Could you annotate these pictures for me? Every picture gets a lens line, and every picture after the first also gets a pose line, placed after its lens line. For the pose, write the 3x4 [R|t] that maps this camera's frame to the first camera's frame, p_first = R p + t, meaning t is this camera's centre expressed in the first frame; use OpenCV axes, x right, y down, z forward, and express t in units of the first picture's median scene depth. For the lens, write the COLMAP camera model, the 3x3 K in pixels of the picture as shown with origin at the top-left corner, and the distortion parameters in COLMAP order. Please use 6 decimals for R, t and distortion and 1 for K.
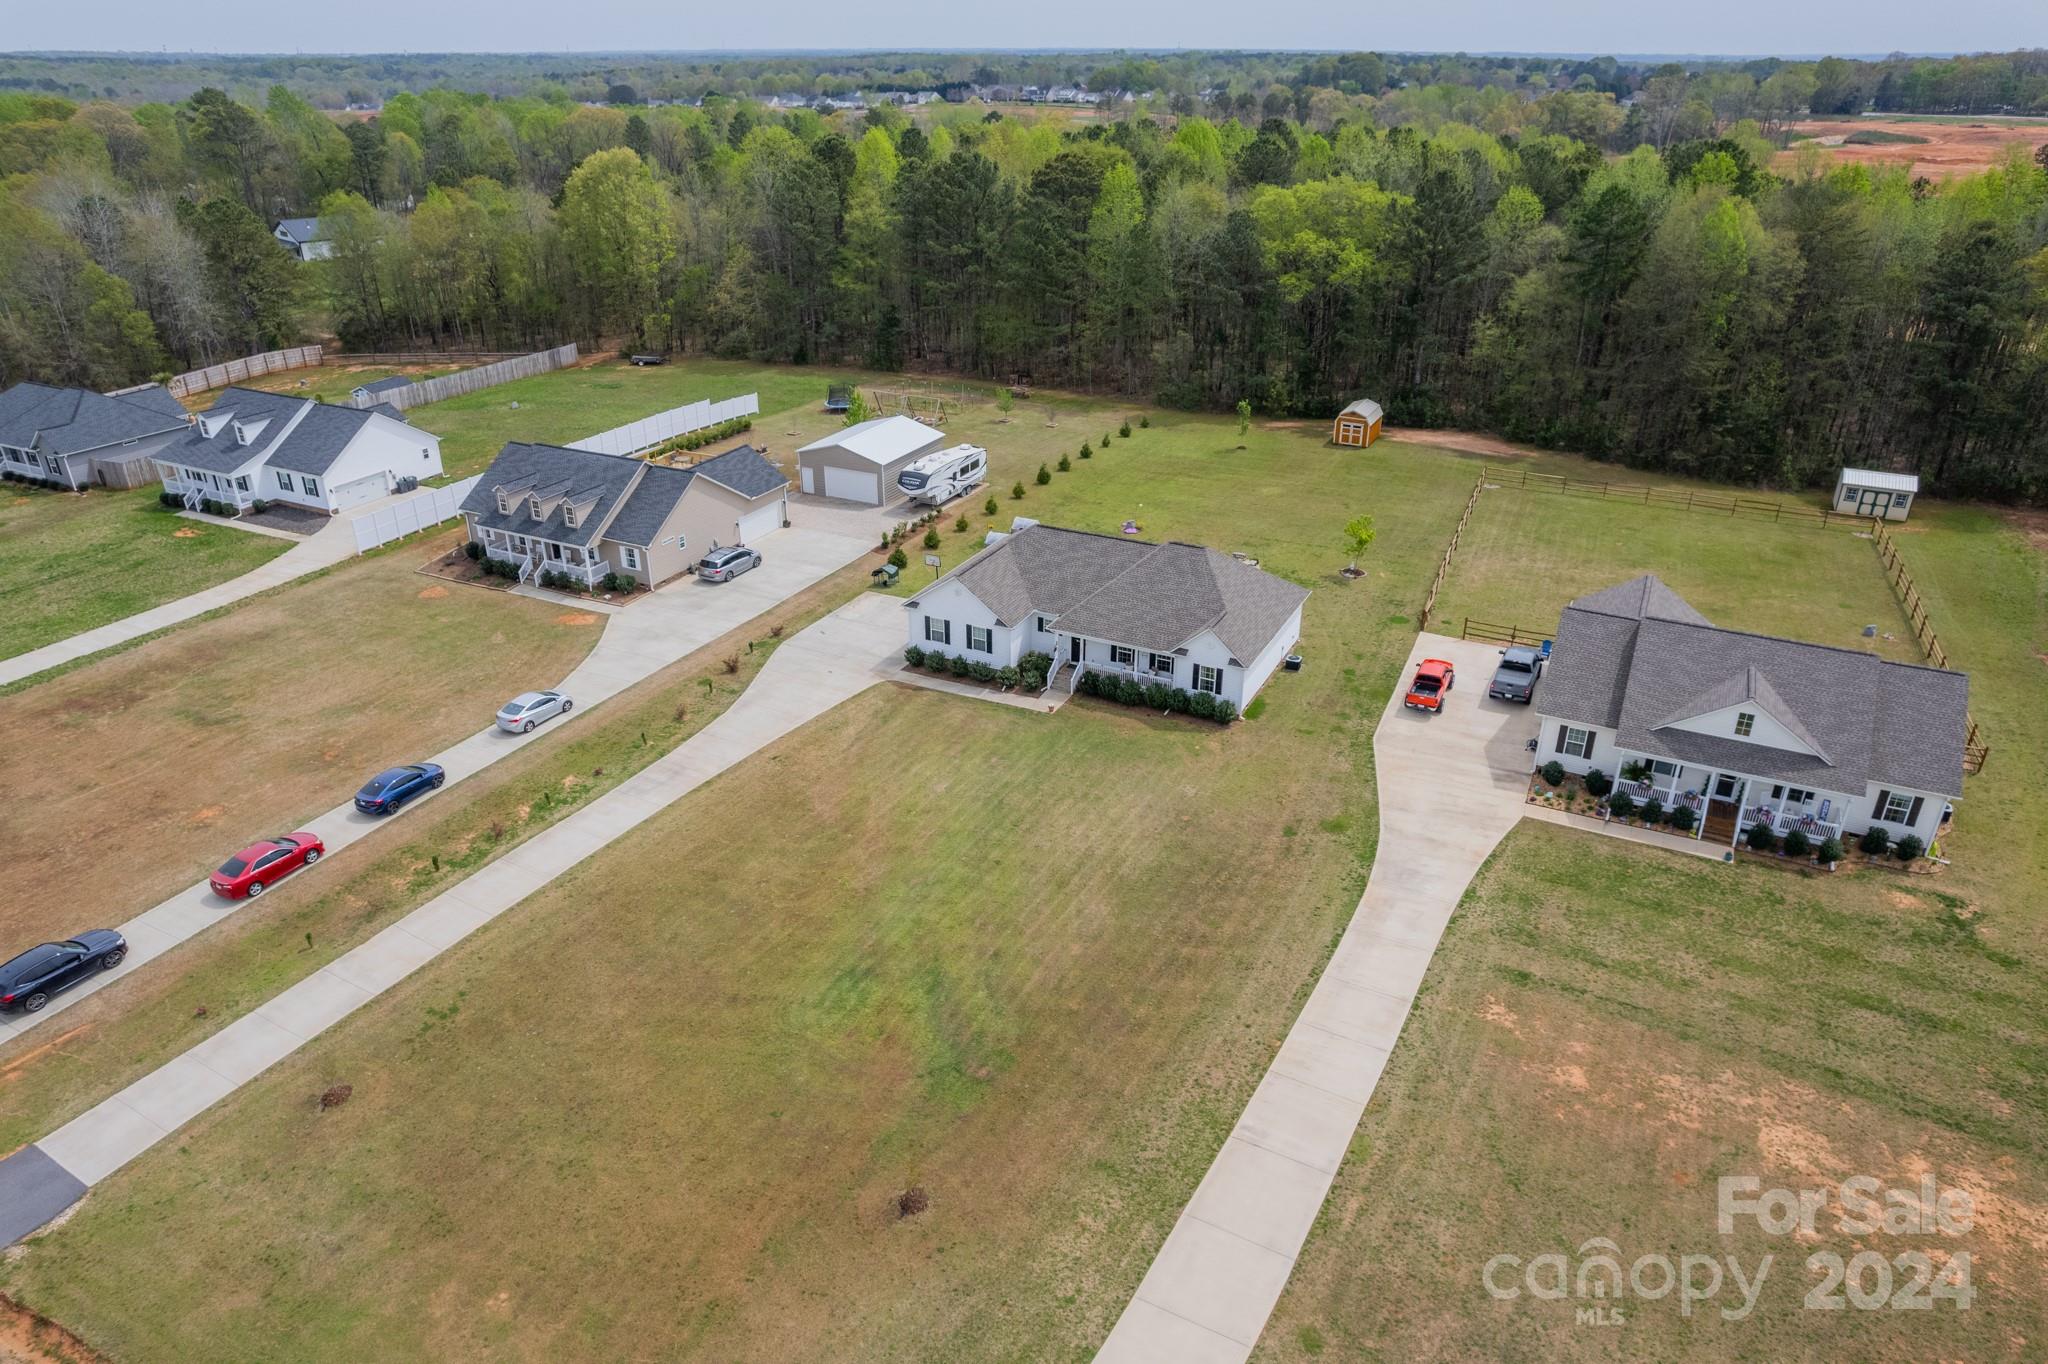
lens RADIAL K [[1311.7, 0, 1025.2], [0, 1311.7, 688.9], [0, 0, 1]] dist [-0.080930, 0.069566]
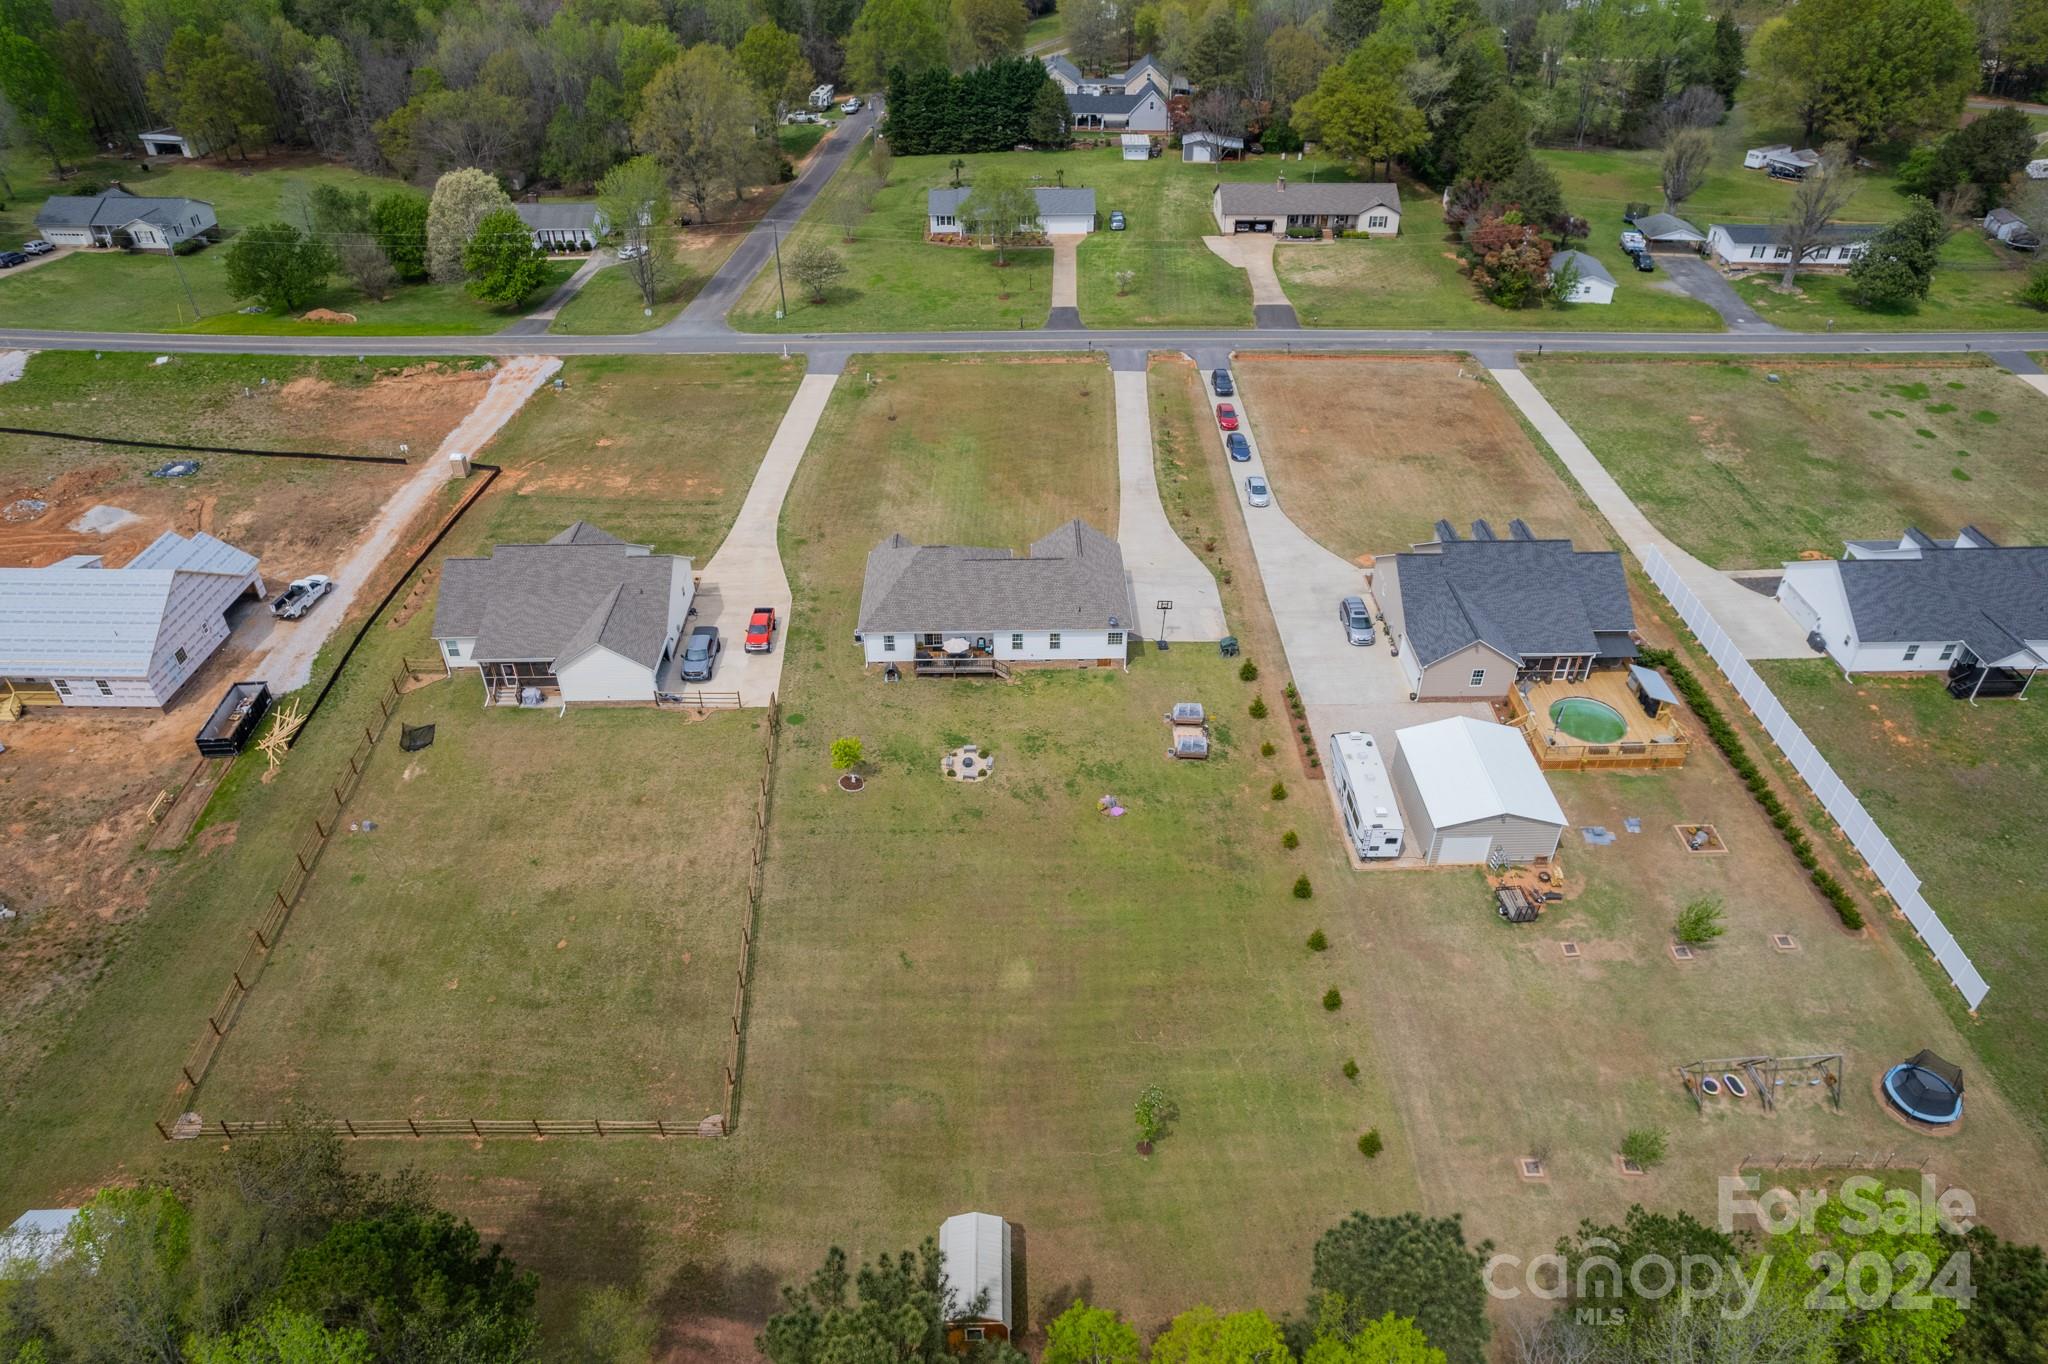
lens RADIAL K [[1336.6, 0, 1019.8], [0, 1336.6, 686.8], [0, 0, 1]] dist [-0.083166, 0.077778]
pose [[-0.883958, 0.276477, -0.377067, 0.596414], [-0.204336, 0.496932, 0.843389, -1.196408], [0.420554, 0.822569, -0.382773, 1.643853]]
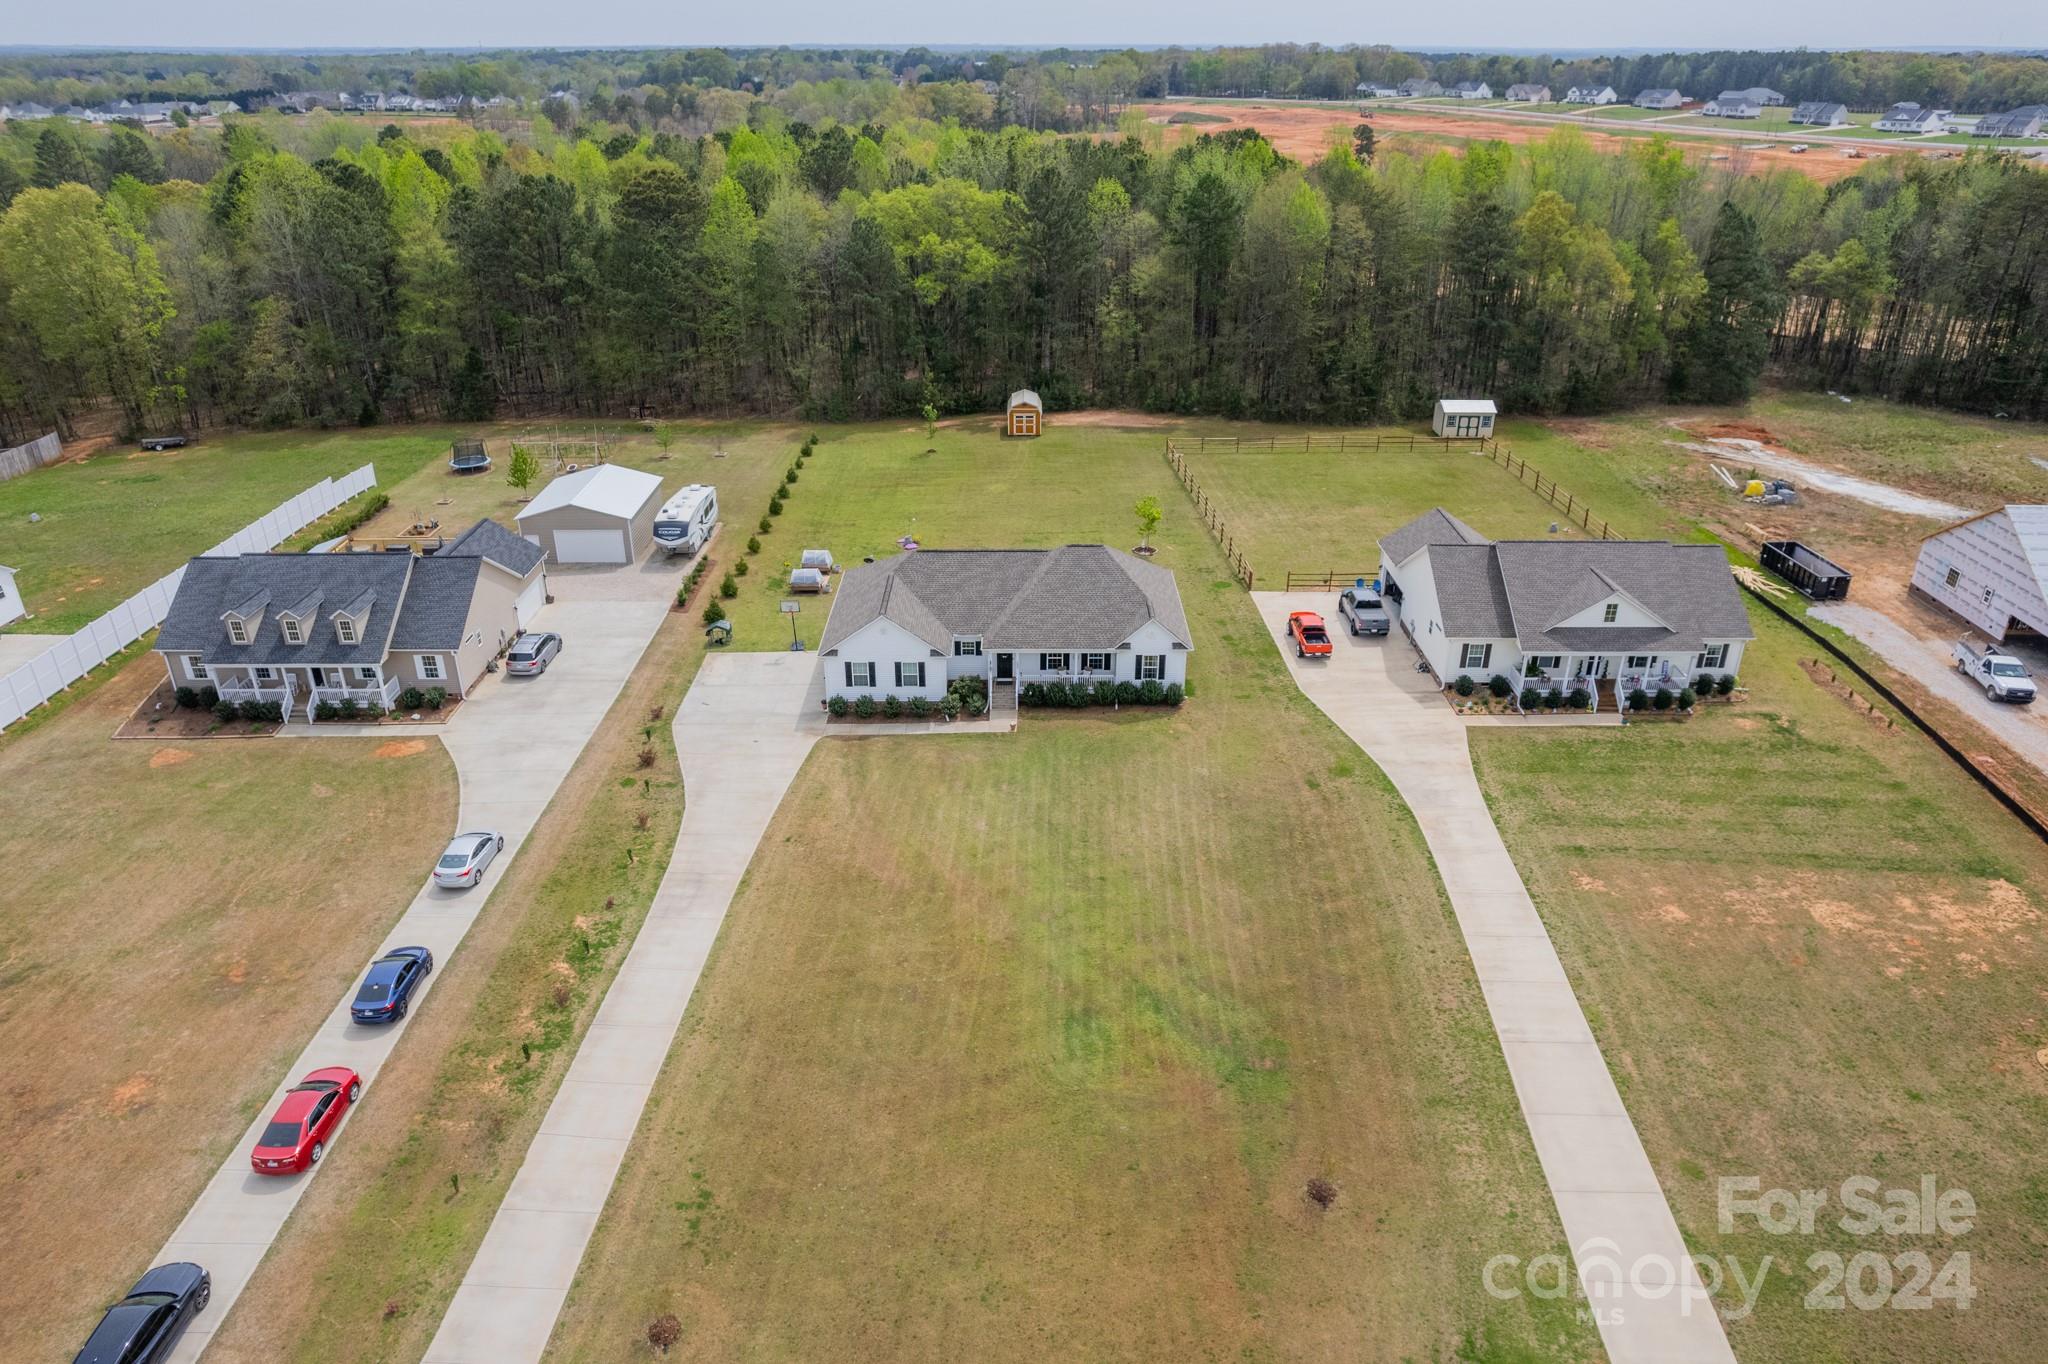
lens RADIAL K [[1336.6, 0, 1019.8], [0, 1336.6, 686.8], [0, 0, 1]] dist [-0.083166, 0.077778]
pose [[0.892793, -0.198475, 0.404386, -0.358195], [0.200847, 0.978922, 0.037037, -0.048547], [-0.403214, 0.048154, 0.913838, 0.062471]]
